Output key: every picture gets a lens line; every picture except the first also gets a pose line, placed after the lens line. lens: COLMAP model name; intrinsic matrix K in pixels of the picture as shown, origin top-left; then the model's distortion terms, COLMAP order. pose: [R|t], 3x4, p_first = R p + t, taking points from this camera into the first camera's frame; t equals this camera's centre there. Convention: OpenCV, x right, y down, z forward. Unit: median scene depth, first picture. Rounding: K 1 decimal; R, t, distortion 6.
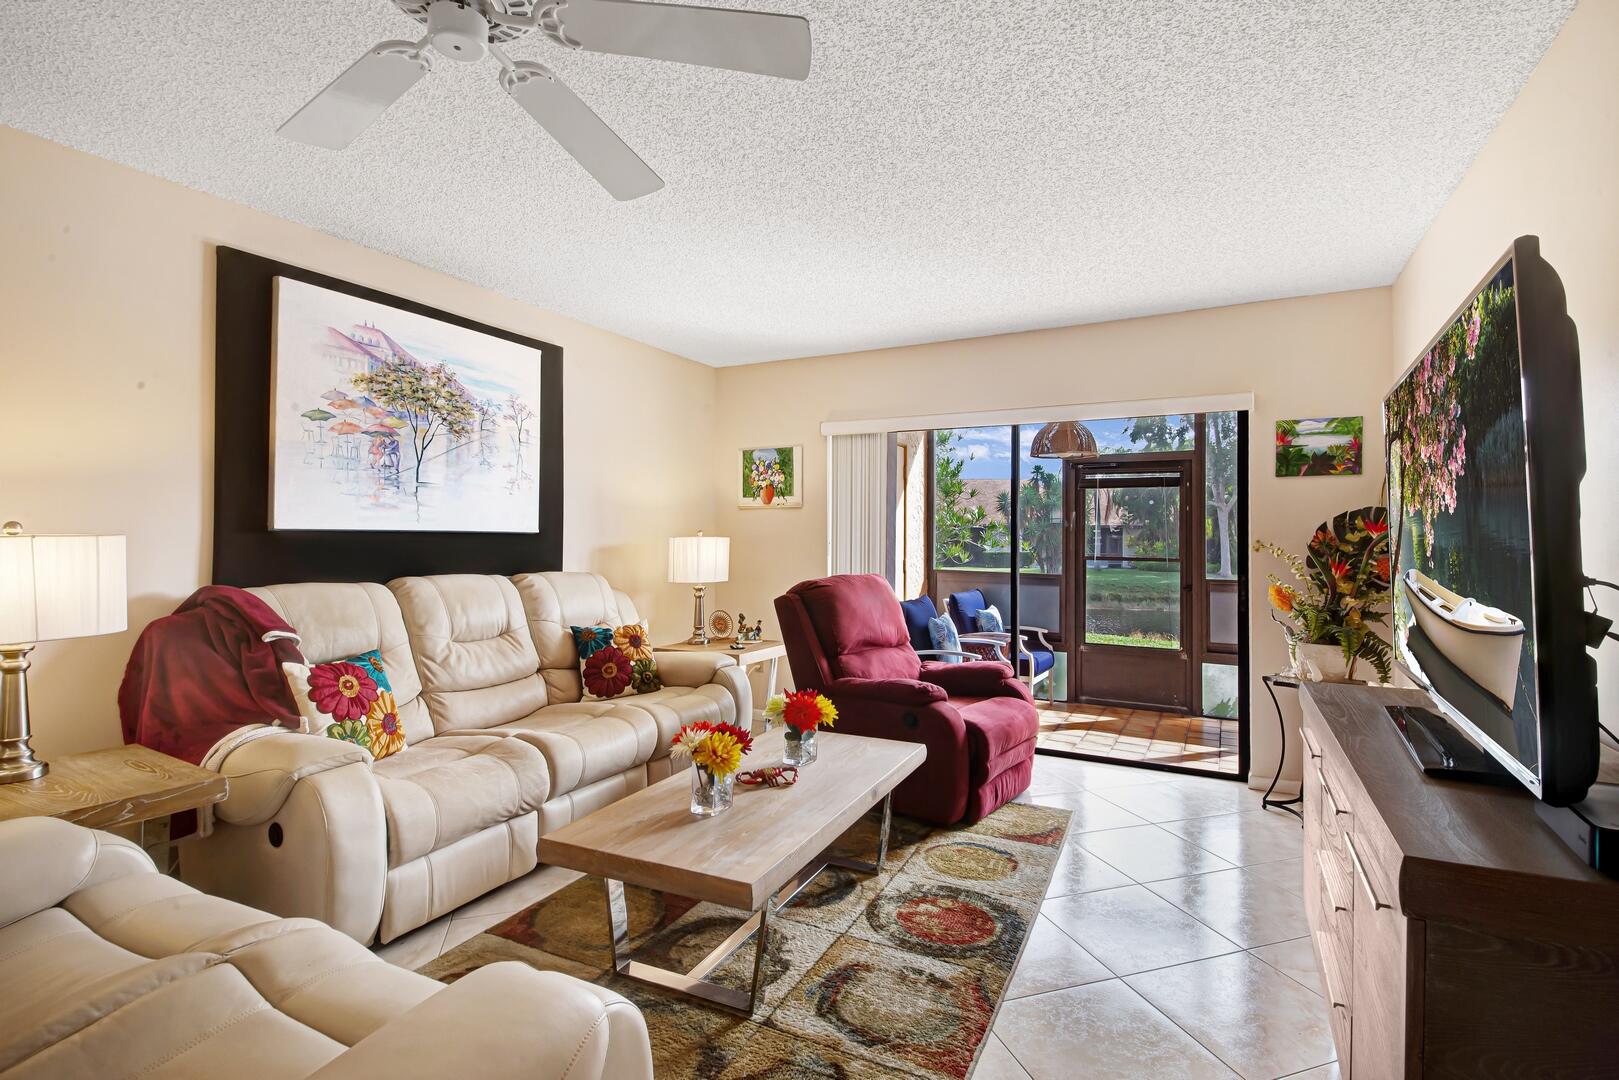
lens RADIAL K [[769.0, 0, 835.7], [0, 769.0, 537.8], [0, 0, 1]] dist [0.017127, -0.000116]
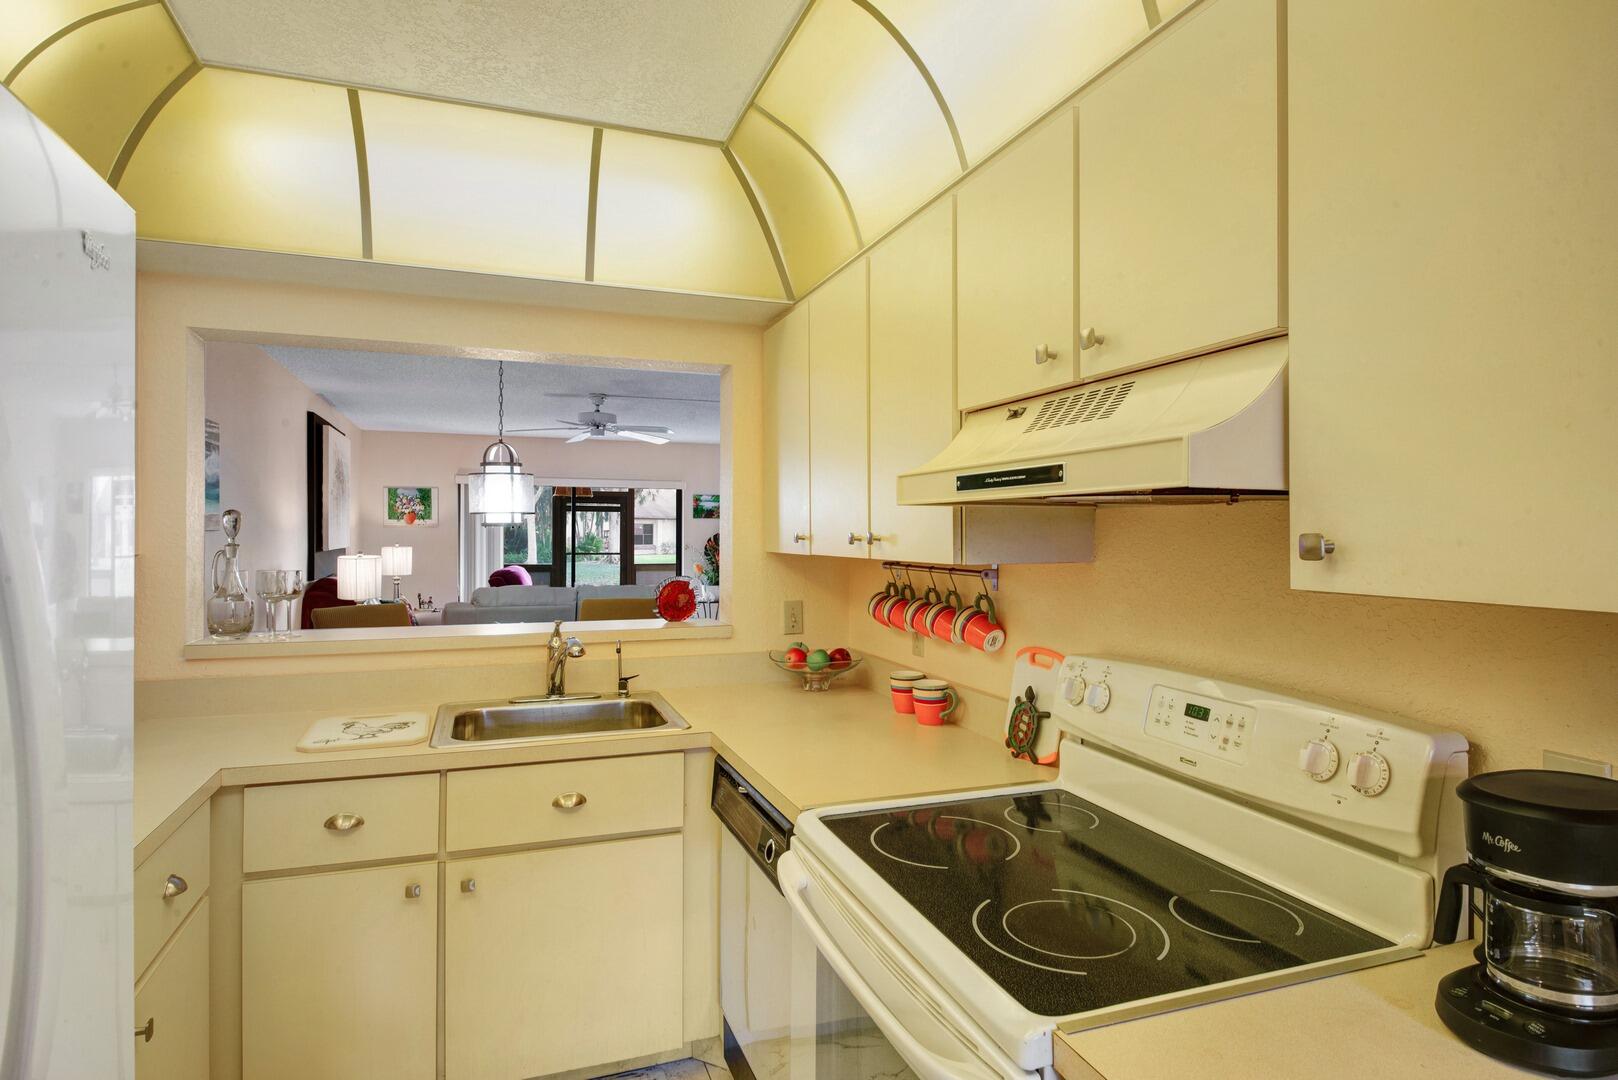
lens RADIAL K [[925.1, 0, 809.0], [0, 925.1, 540.0], [0, 0, 1]] dist [0.204230, 0.000235]
pose [[0.686689, -0.015106, 0.726794, -1.302970], [-0.001498, 0.999753, 0.022194, -0.077282], [-0.726949, -0.016329, 0.686497, -1.258317]]
